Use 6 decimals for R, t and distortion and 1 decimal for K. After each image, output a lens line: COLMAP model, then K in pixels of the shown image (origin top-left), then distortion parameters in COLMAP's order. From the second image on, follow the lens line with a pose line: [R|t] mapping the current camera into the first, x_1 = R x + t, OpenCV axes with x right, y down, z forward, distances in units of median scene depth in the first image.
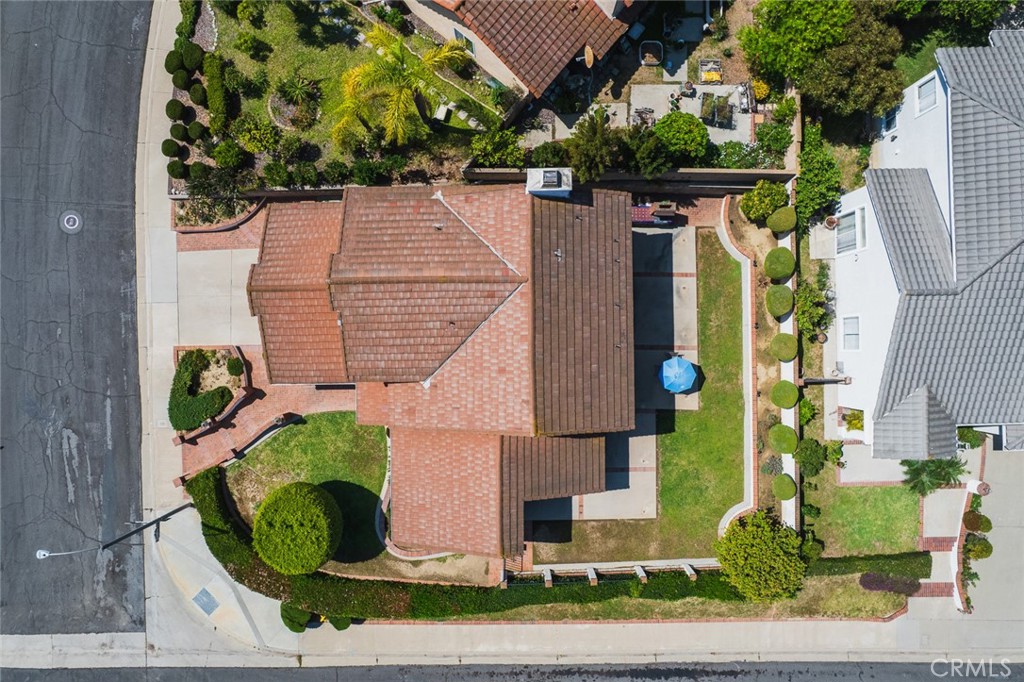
lens RADIAL K [[666.0, 0, 515.6], [0, 666.0, 344.4], [0, 0, 1]] dist [-0.006751, -0.000637]
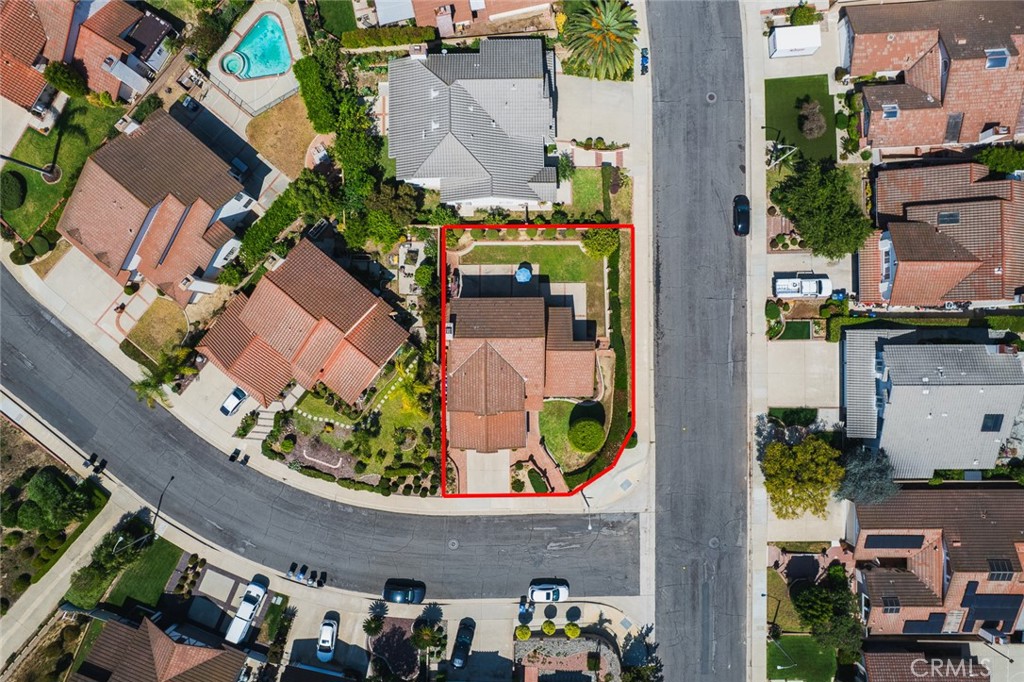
lens RADIAL K [[576.3, 0, 512.0], [0, 576.3, 341.0], [0, 0, 1]] dist [-0.039878, -0.000605]
pose [[0.006226, -0.999980, 0.000487, 0.009078], [0.999971, 0.006228, 0.004476, -0.002146], [-0.004479, 0.000459, 0.999990, -0.989967]]
